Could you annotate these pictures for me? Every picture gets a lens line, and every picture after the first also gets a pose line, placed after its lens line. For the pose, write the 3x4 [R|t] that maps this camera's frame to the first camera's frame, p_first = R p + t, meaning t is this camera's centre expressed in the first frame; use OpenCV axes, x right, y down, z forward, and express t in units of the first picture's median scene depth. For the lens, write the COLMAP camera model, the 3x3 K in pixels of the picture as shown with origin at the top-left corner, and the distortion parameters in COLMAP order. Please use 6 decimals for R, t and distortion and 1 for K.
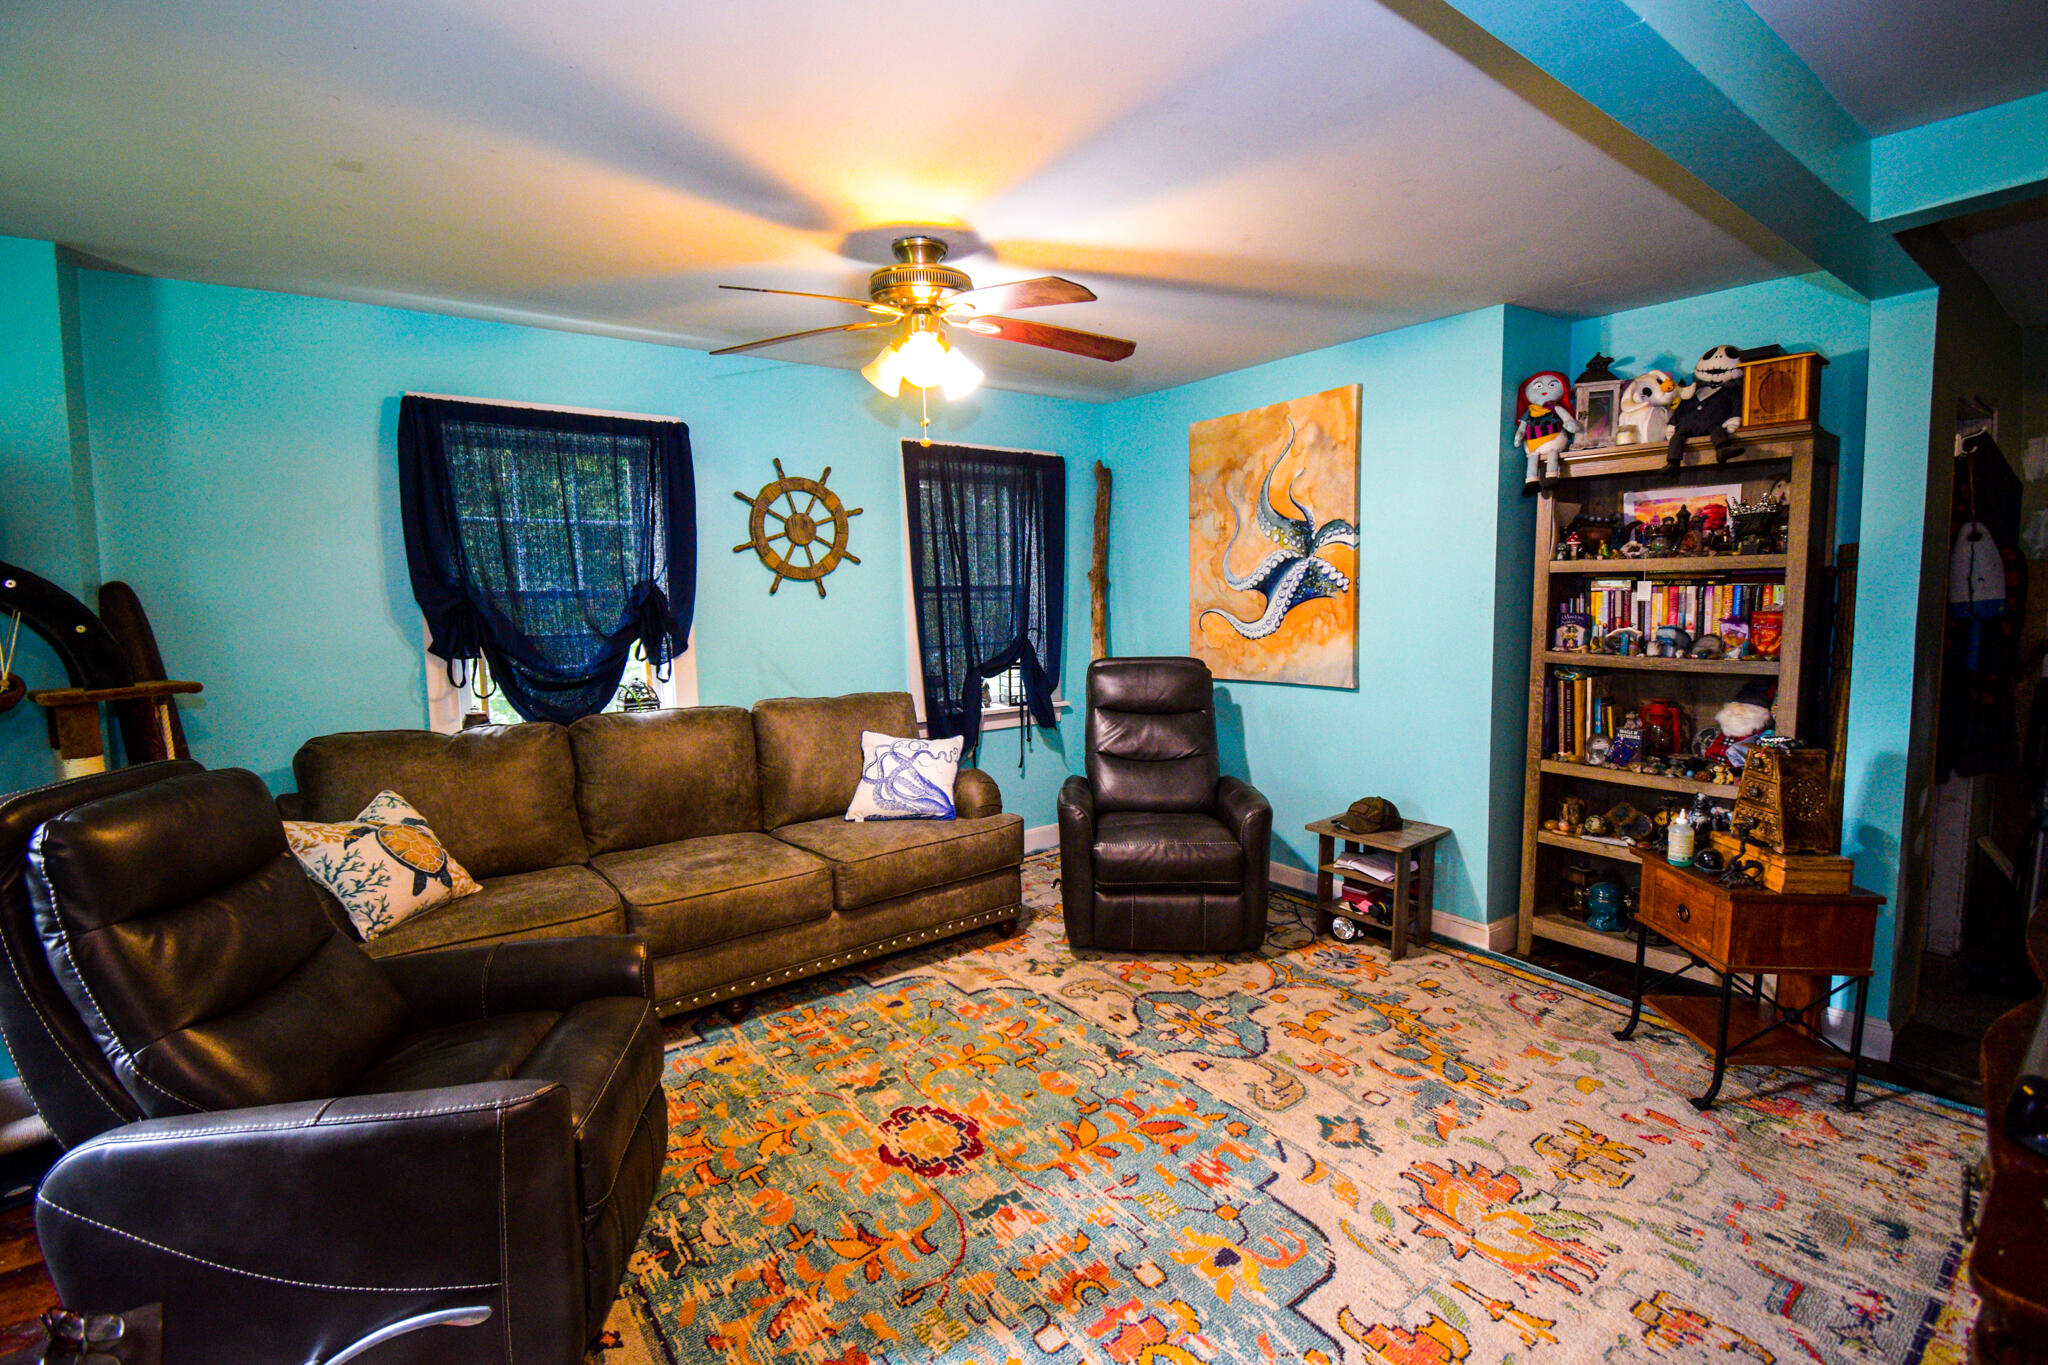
lens RADIAL K [[897.1, 0, 1031.8], [0, 897.1, 675.5], [0, 0, 1]] dist [0.023695, -0.033150]
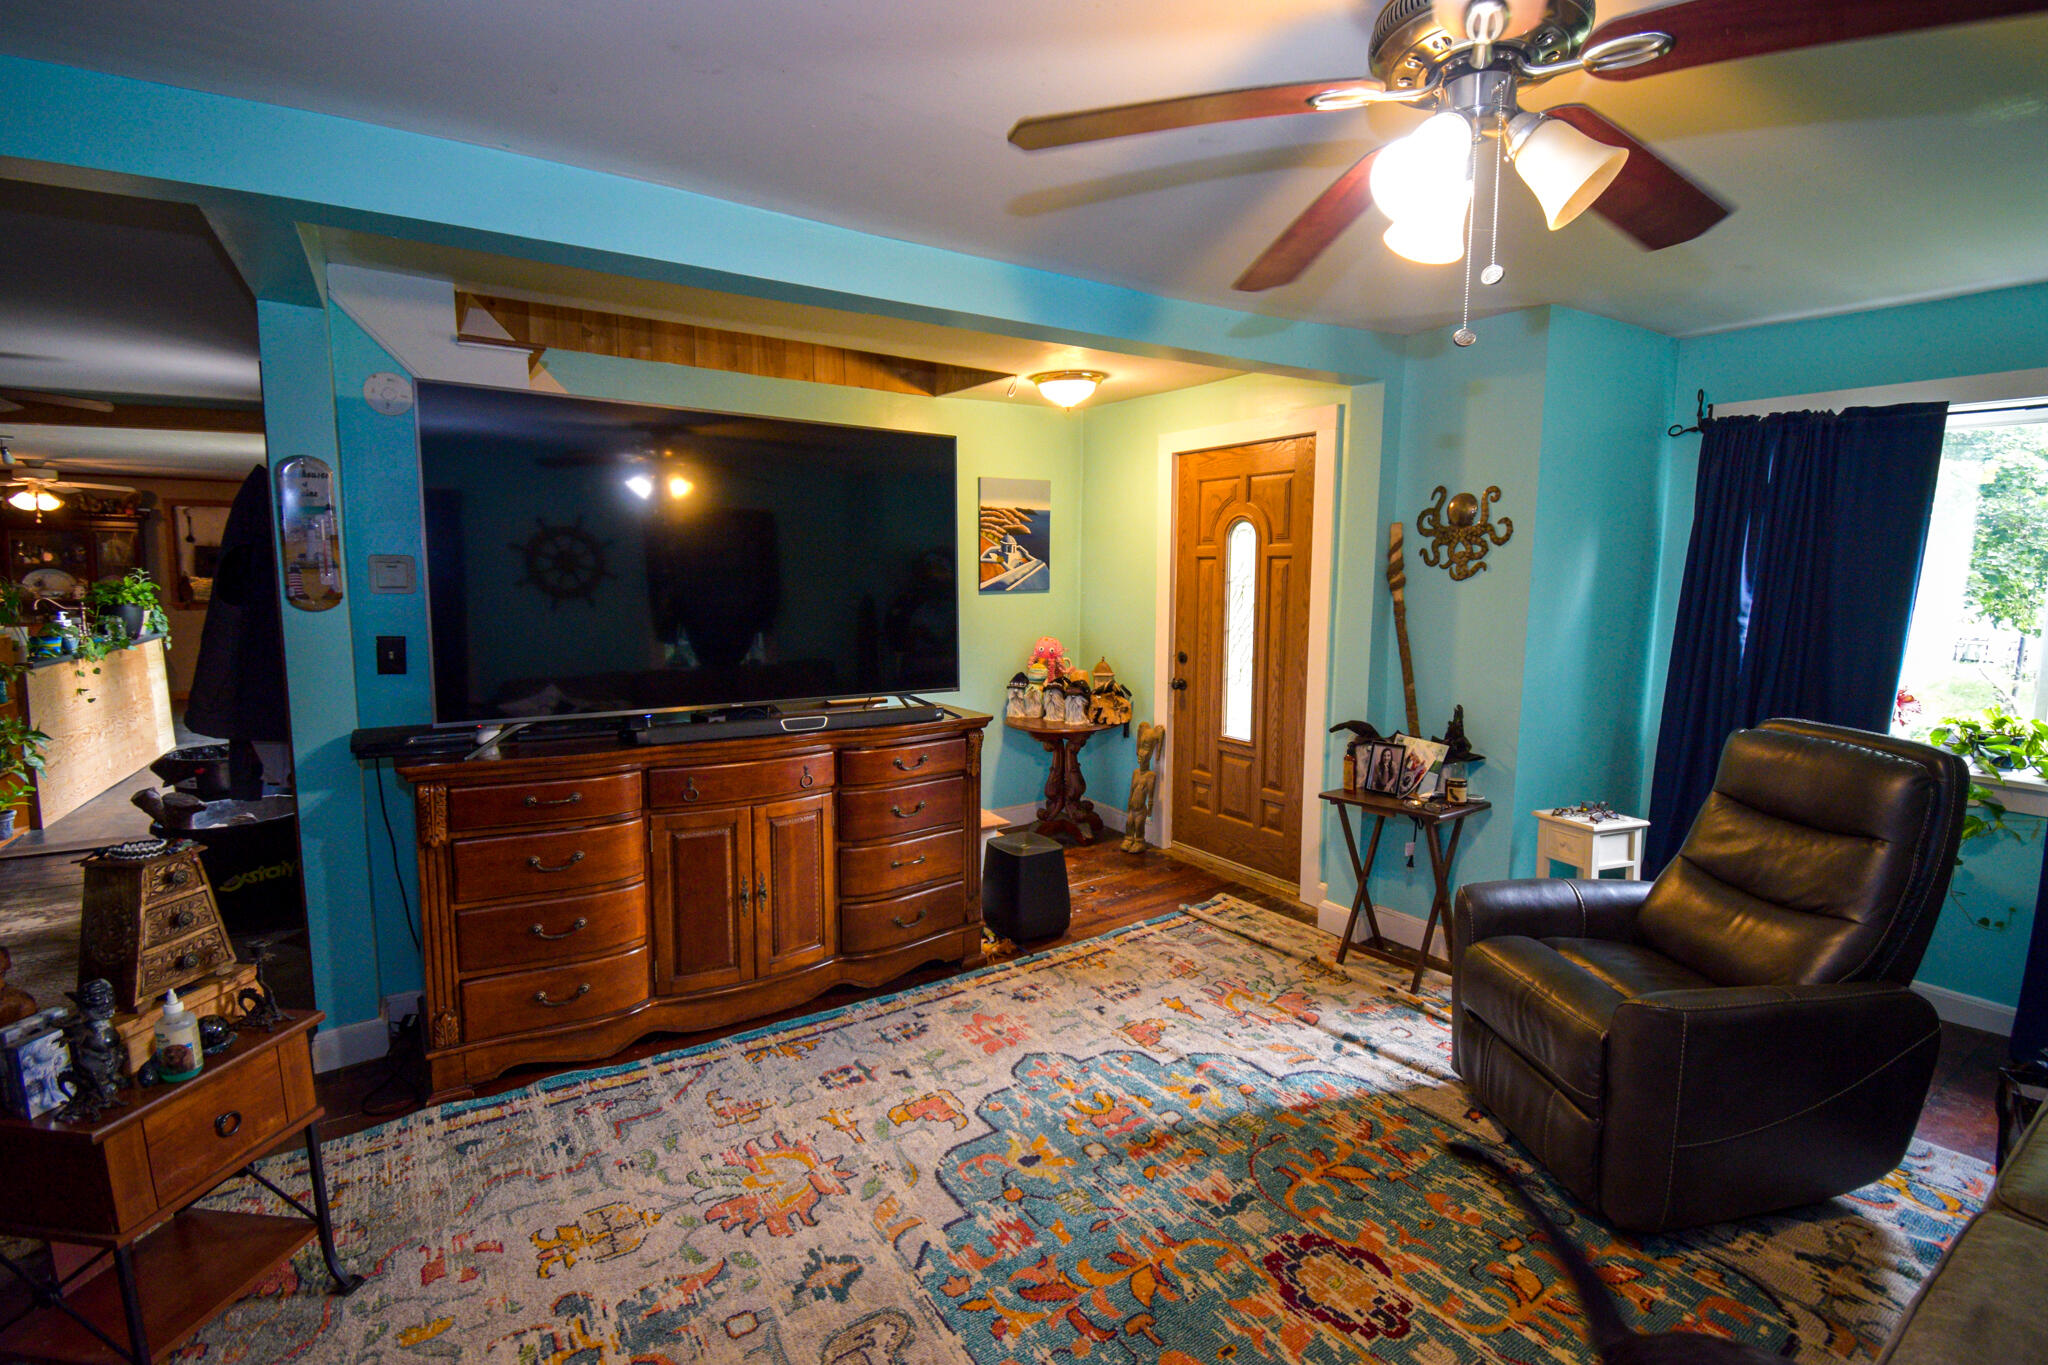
lens RADIAL K [[951.7, 0, 1063.5], [0, 951.7, 674.4], [0, 0, 1]] dist [0.020370, -0.029863]
pose [[-0.999419, 0.007860, 0.033152, 0.089190], [0.014283, 0.980054, 0.198216, -0.177650], [-0.030933, 0.198575, -0.979597, 1.537776]]
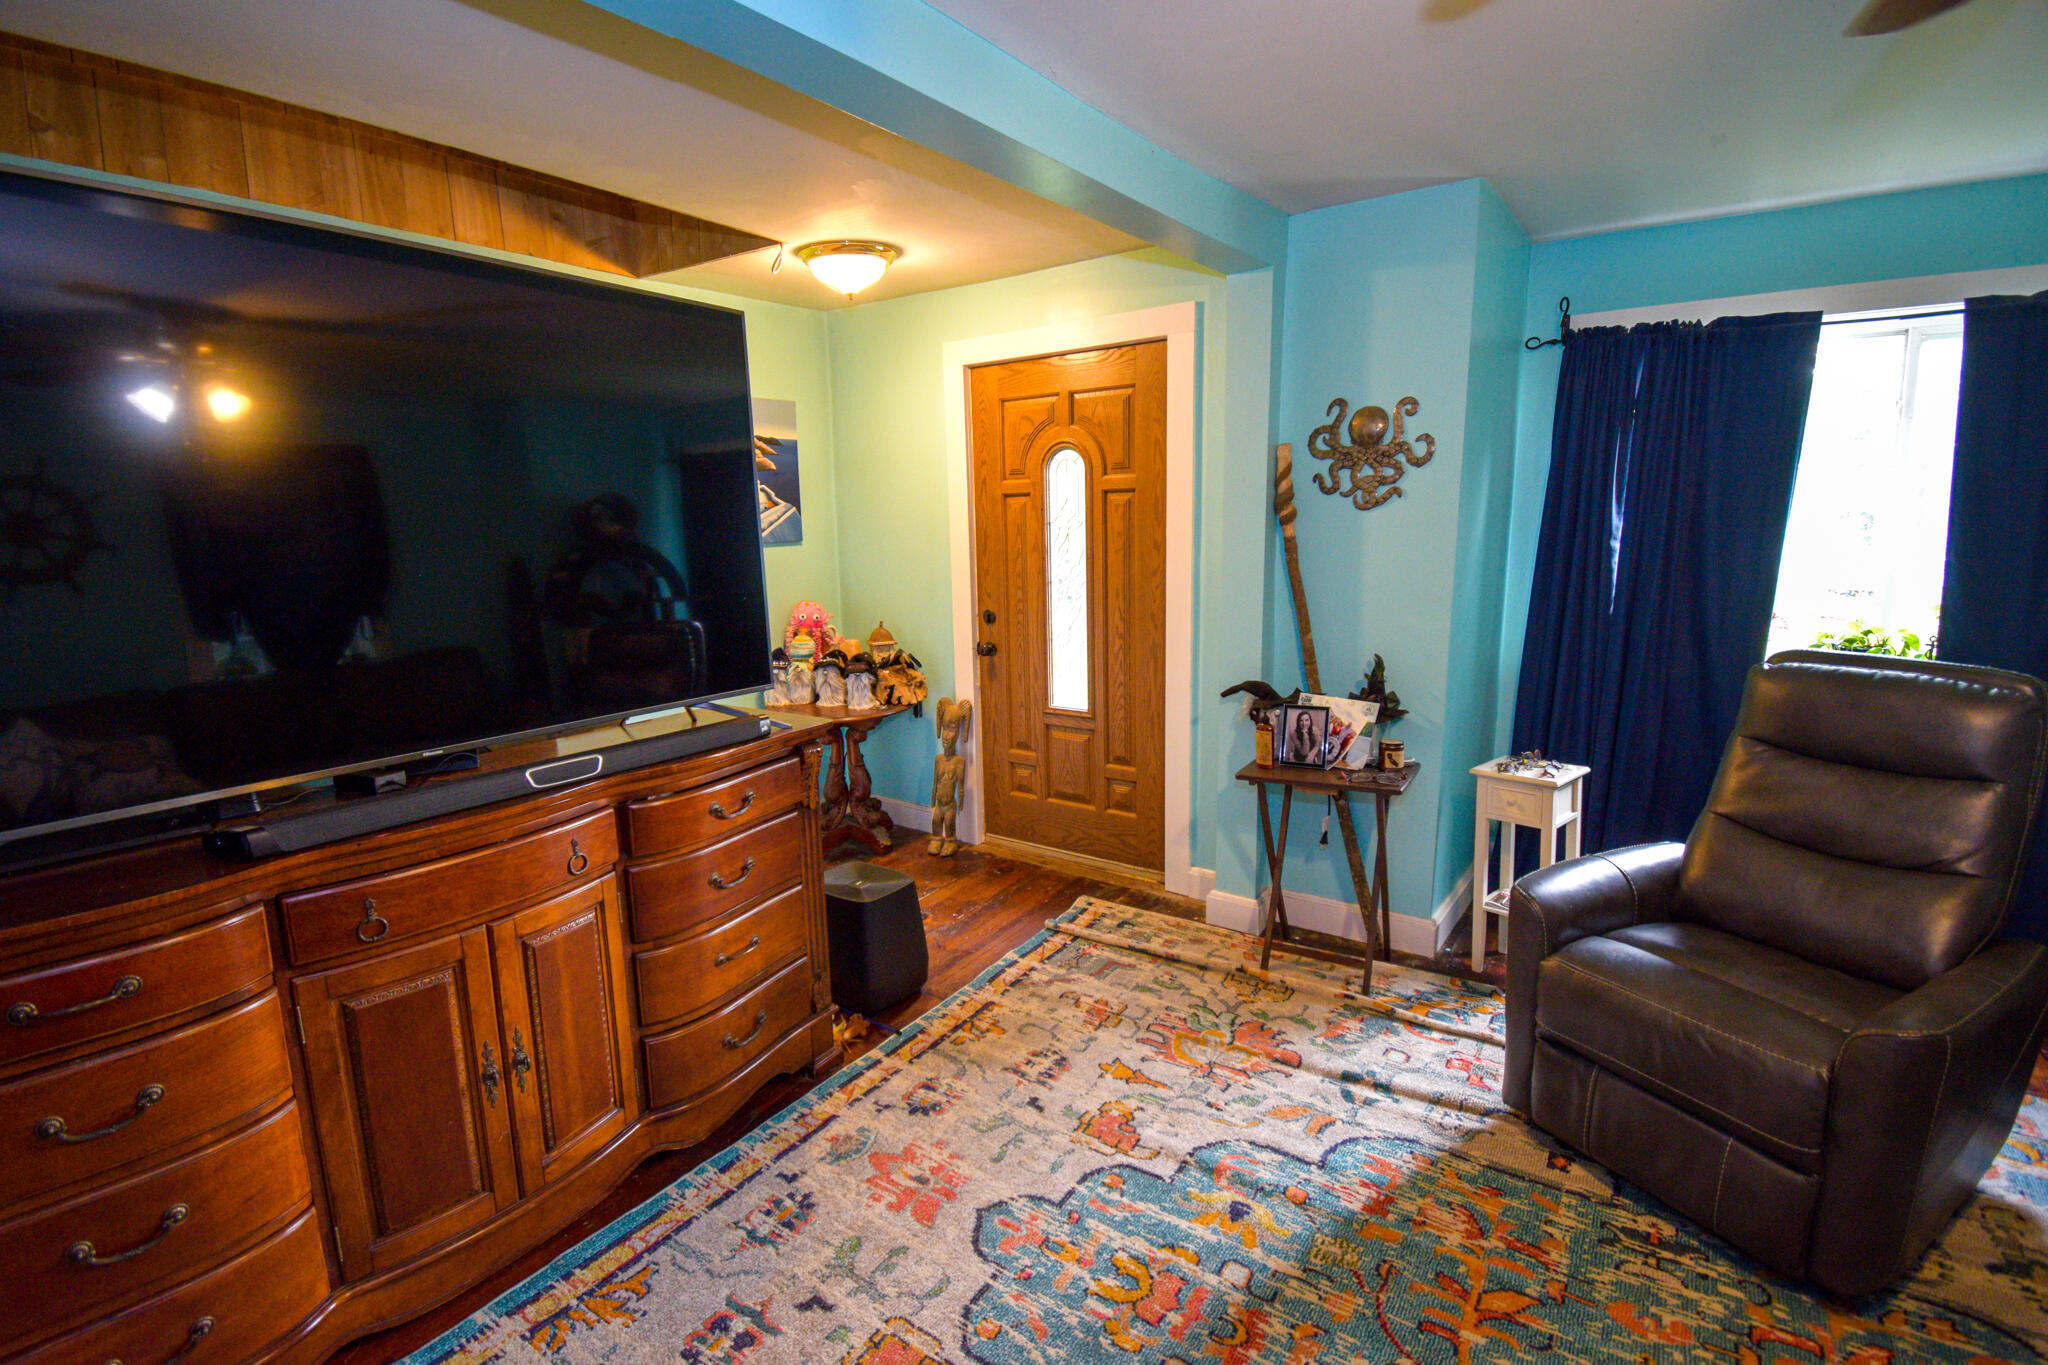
lens RADIAL K [[935.1, 0, 1024.4], [0, 935.1, 674.4], [0, 0, 1]] dist [0.020685, -0.028623]
pose [[-0.949589, 0.090227, -0.300233, 0.331962], [0.011104, 0.966767, 0.255418, -0.134209], [0.313301, 0.239208, -0.919033, 1.132146]]
